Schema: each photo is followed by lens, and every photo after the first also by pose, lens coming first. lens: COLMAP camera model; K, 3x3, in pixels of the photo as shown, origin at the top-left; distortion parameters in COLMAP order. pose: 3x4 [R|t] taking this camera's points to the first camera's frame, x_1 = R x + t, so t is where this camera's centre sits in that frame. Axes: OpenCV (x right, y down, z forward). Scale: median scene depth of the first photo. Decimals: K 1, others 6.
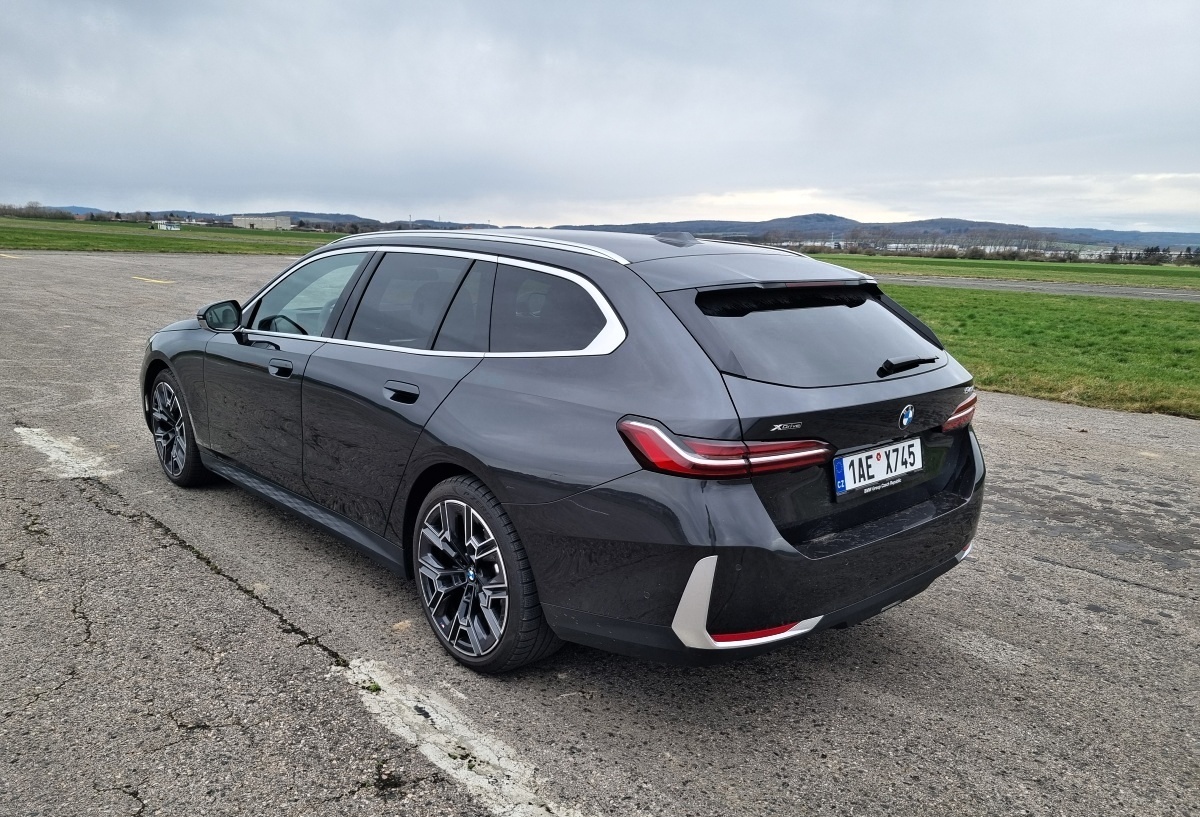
lens RADIAL K [[908.5, 0, 606.0], [0, 908.5, 470.5], [0, 0, 1]] dist [0.047146, -0.008689]
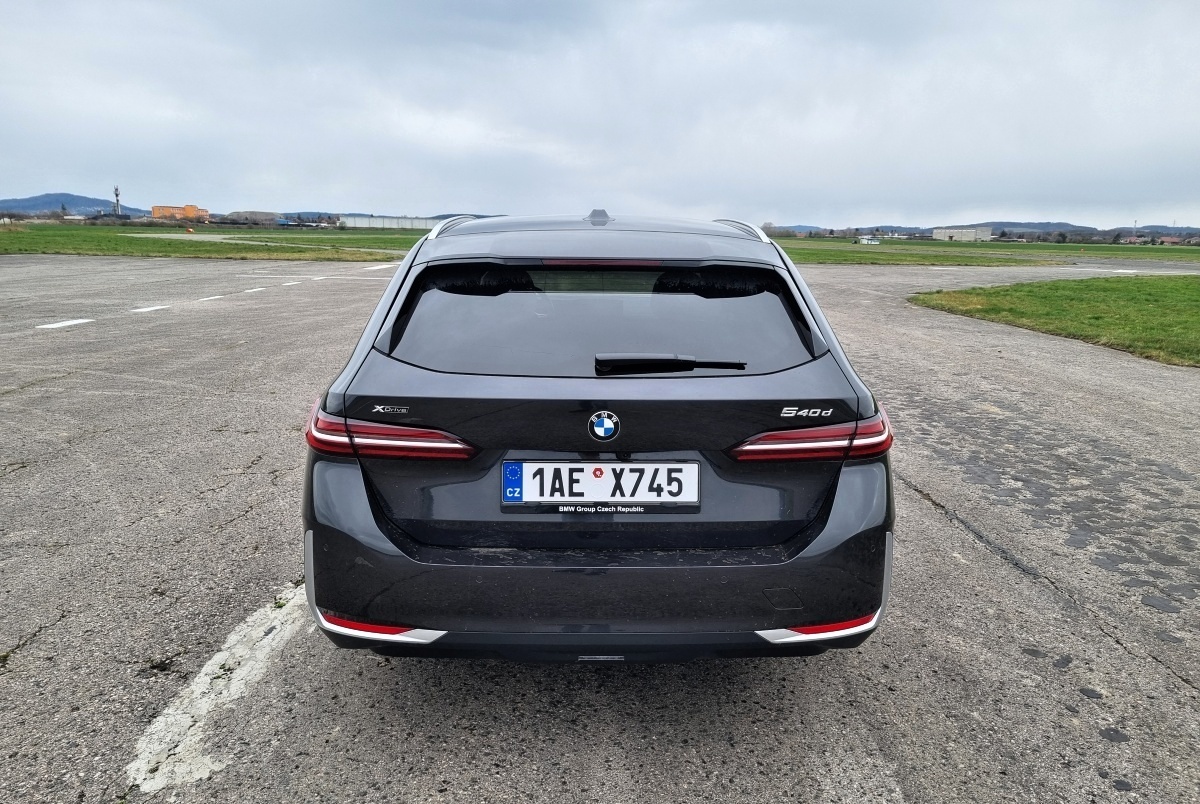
lens RADIAL K [[912.2, 0, 602.4], [0, 912.2, 468.7], [0, 0, 1]] dist [0.032313, 0.003235]
pose [[0.742030, 0.149022, -0.653593, 0.818798], [-0.159177, 0.986262, 0.044156, -0.054193], [0.651194, 0.071272, 0.755557, 0.377969]]
